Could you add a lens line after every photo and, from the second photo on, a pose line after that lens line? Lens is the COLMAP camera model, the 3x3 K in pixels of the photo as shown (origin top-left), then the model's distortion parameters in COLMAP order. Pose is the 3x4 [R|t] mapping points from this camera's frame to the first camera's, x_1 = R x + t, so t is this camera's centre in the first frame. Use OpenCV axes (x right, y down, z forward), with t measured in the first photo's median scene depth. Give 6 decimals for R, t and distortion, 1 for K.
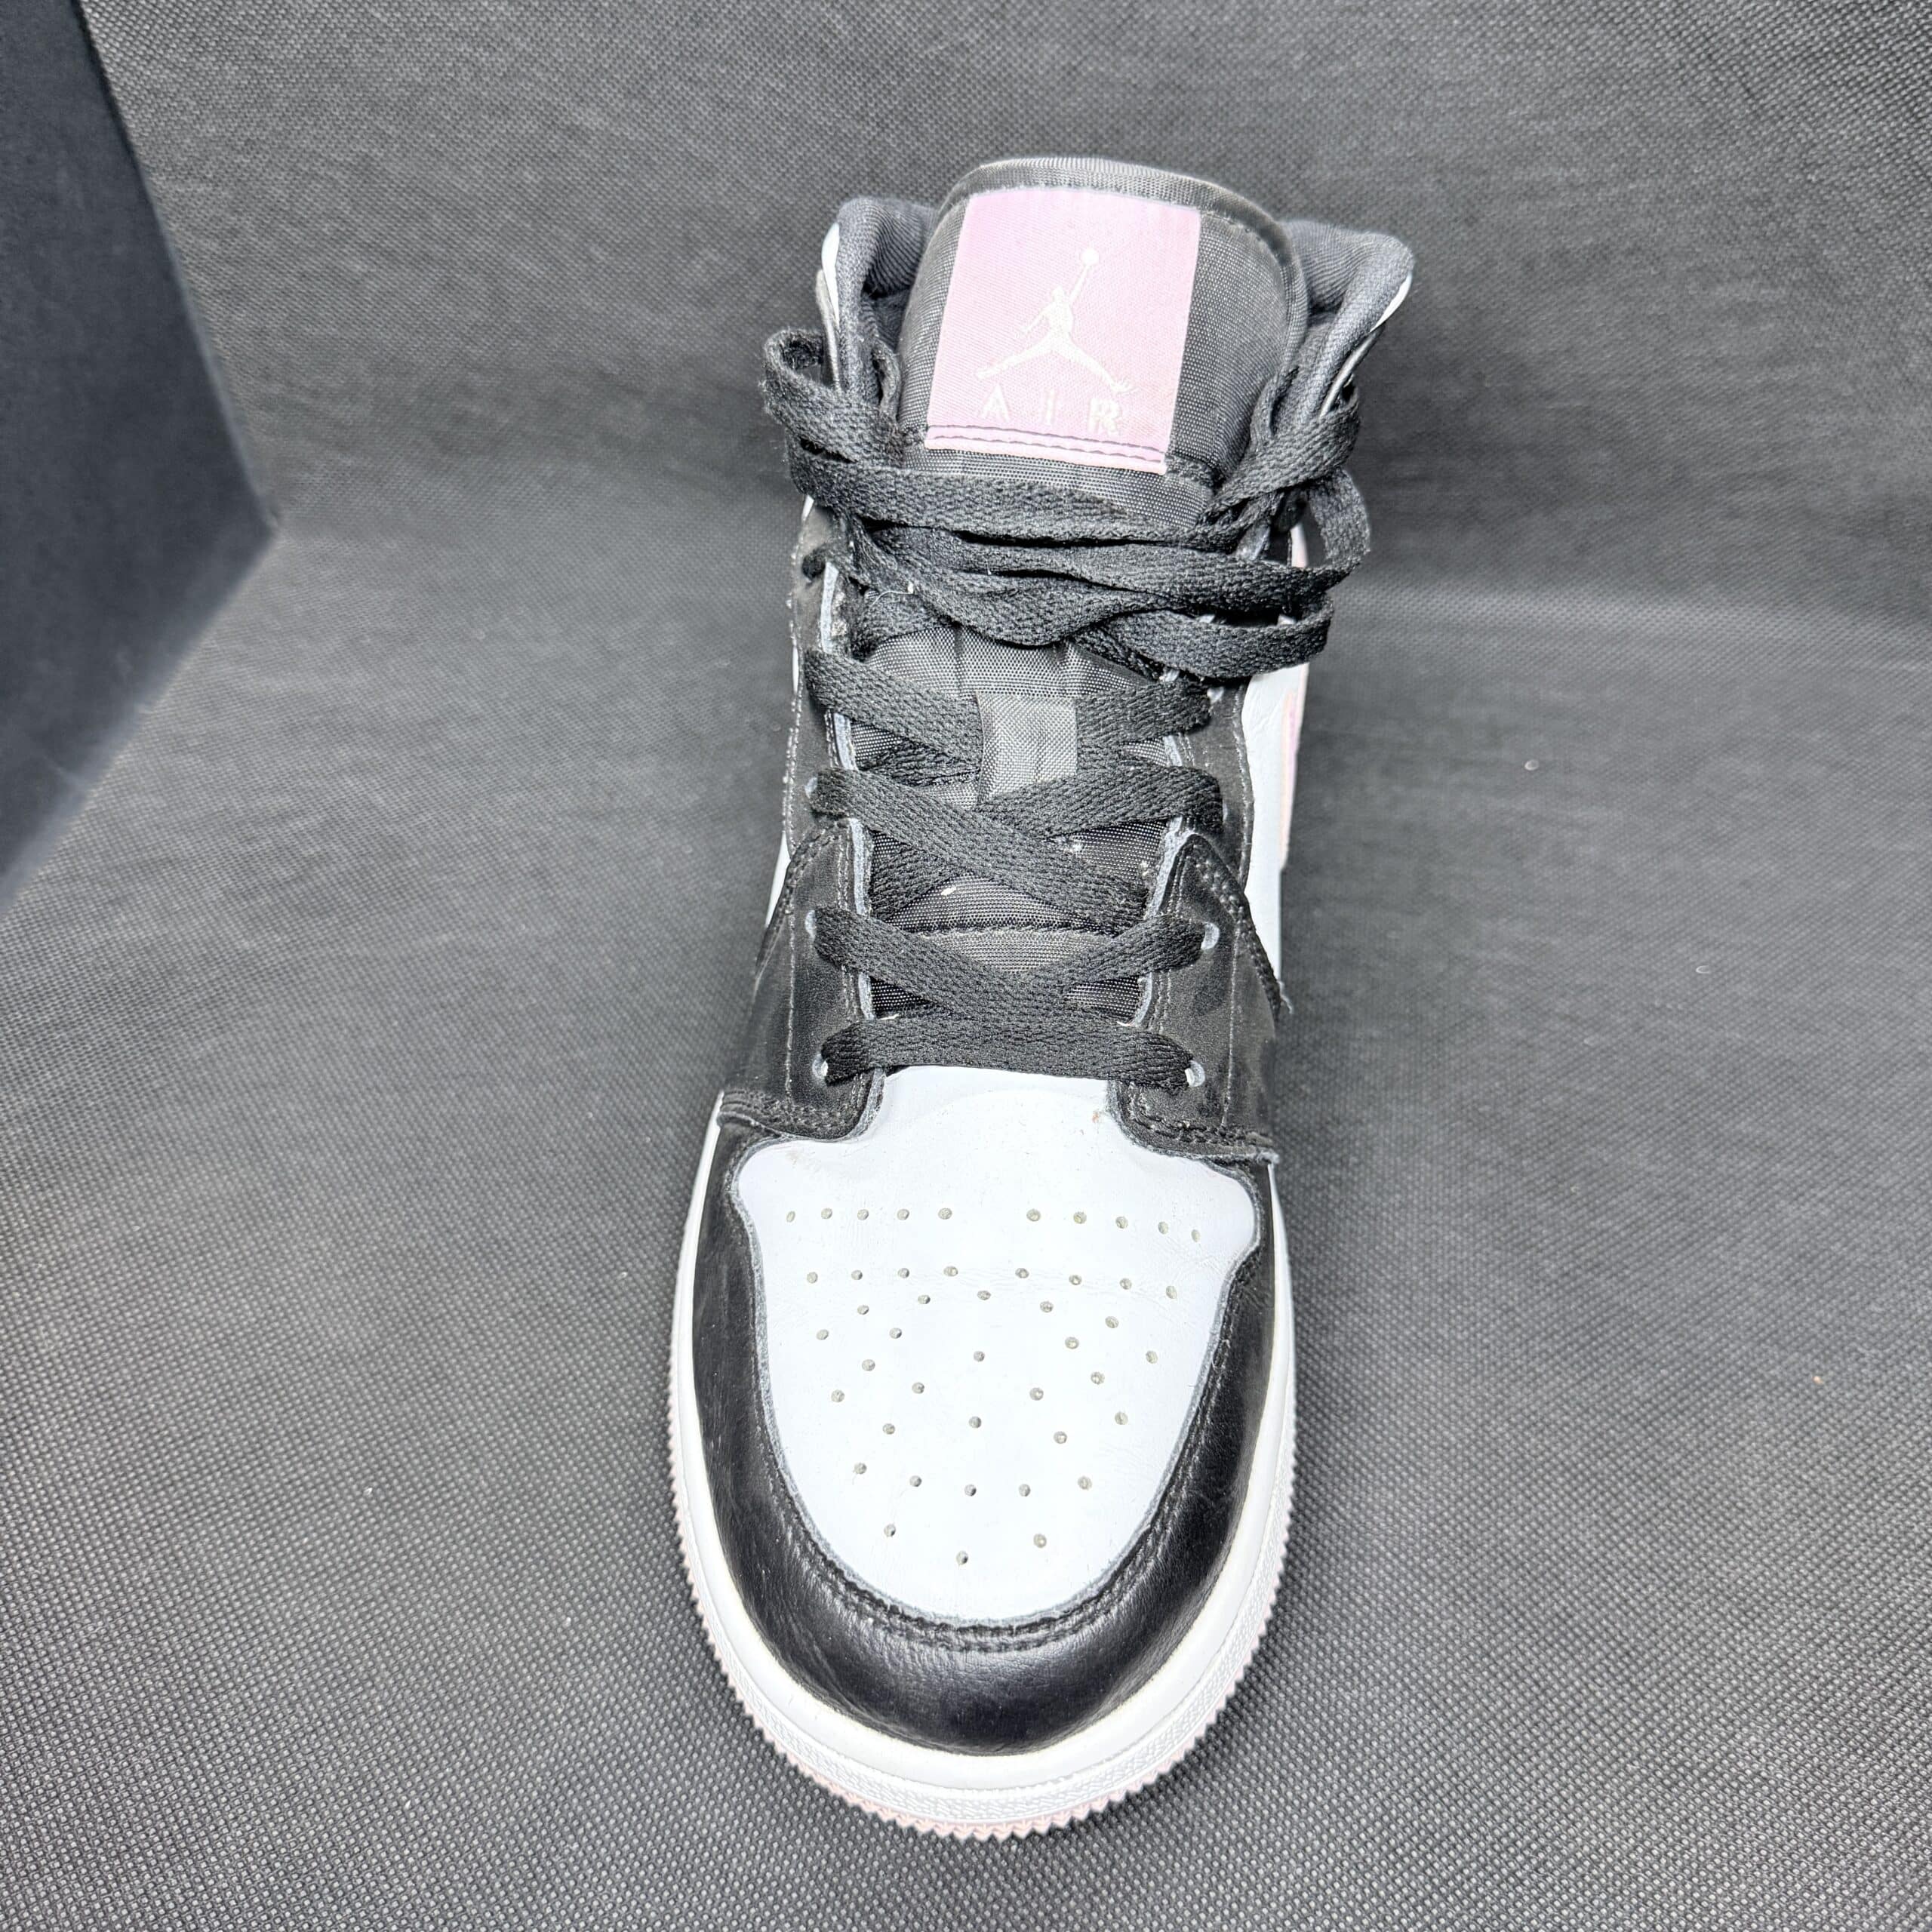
lens RADIAL K [[1960.6, 0, 893.1], [0, 1960.6, 953.3], [0, 0, 1]] dist [-0.024435, 0.000000]
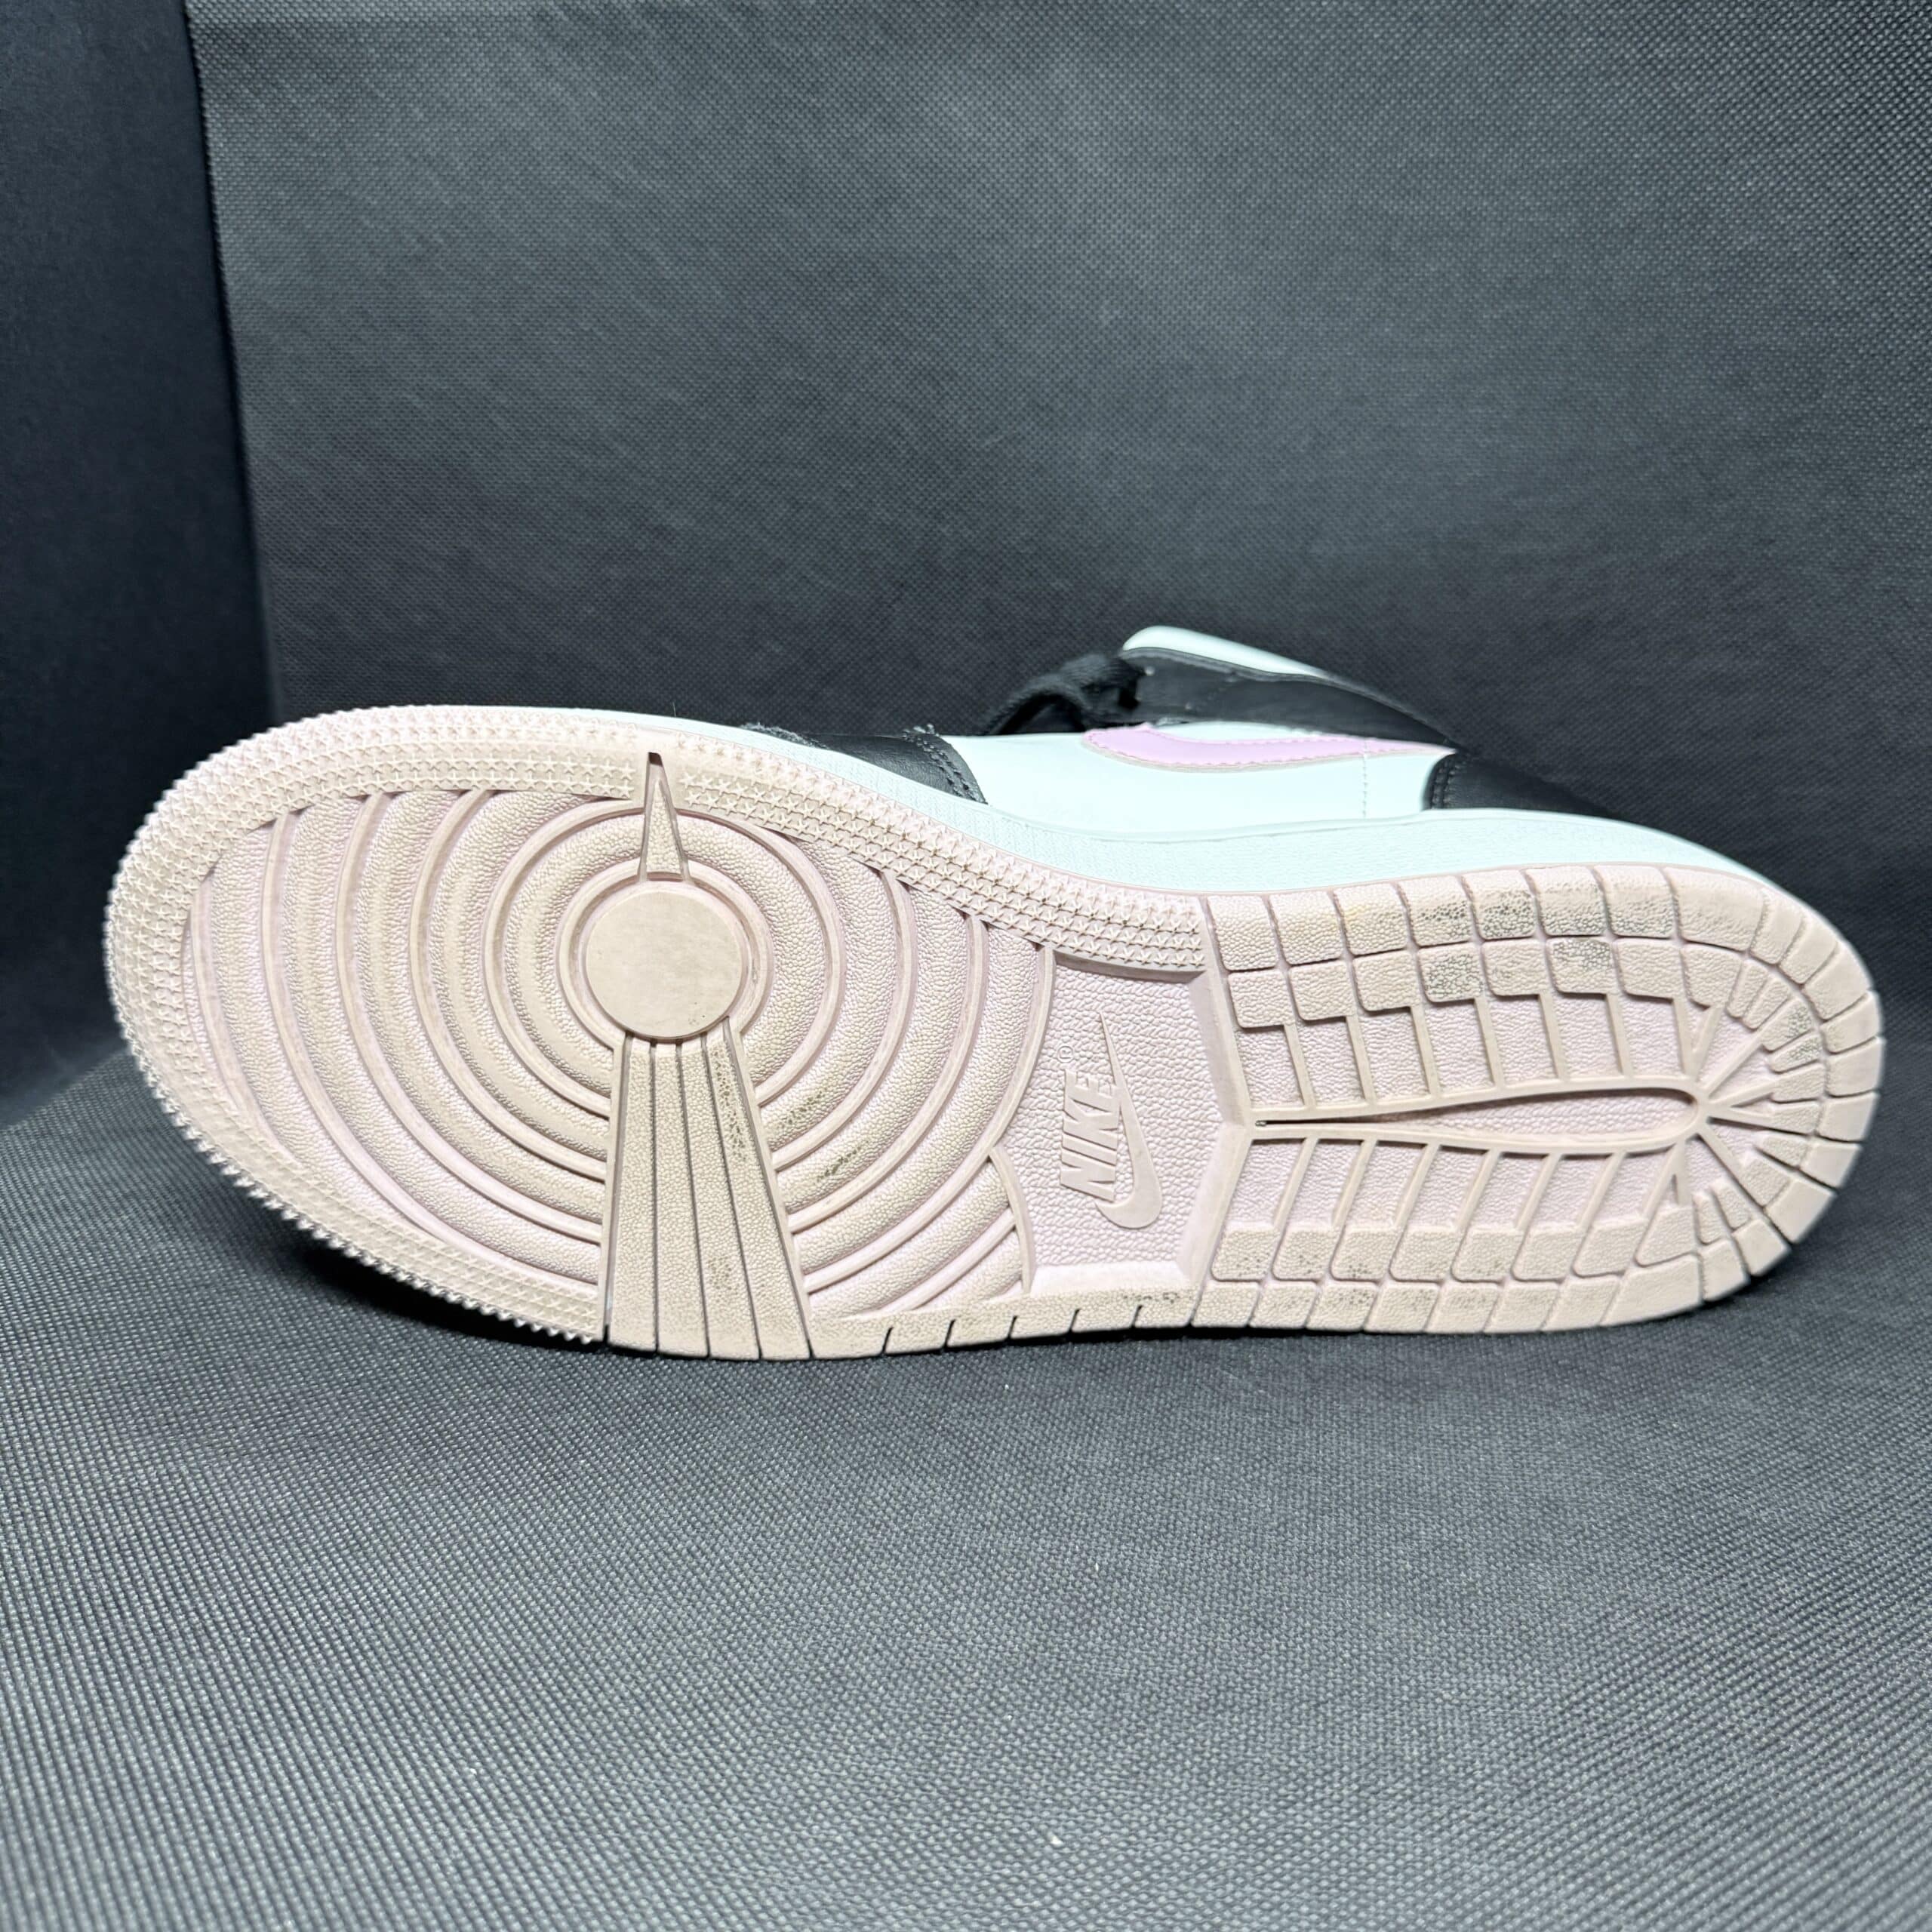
lens RADIAL K [[1960.6, 0, 952.3], [0, 1960.6, 959.5], [0, 0, 1]] dist [-0.024435, 0.000000]
pose [[0.998490, 0.052009, 0.017676, -0.003924], [-0.037699, 0.882863, -0.468115, 0.309302], [-0.039952, 0.466742, 0.883491, 0.116559]]
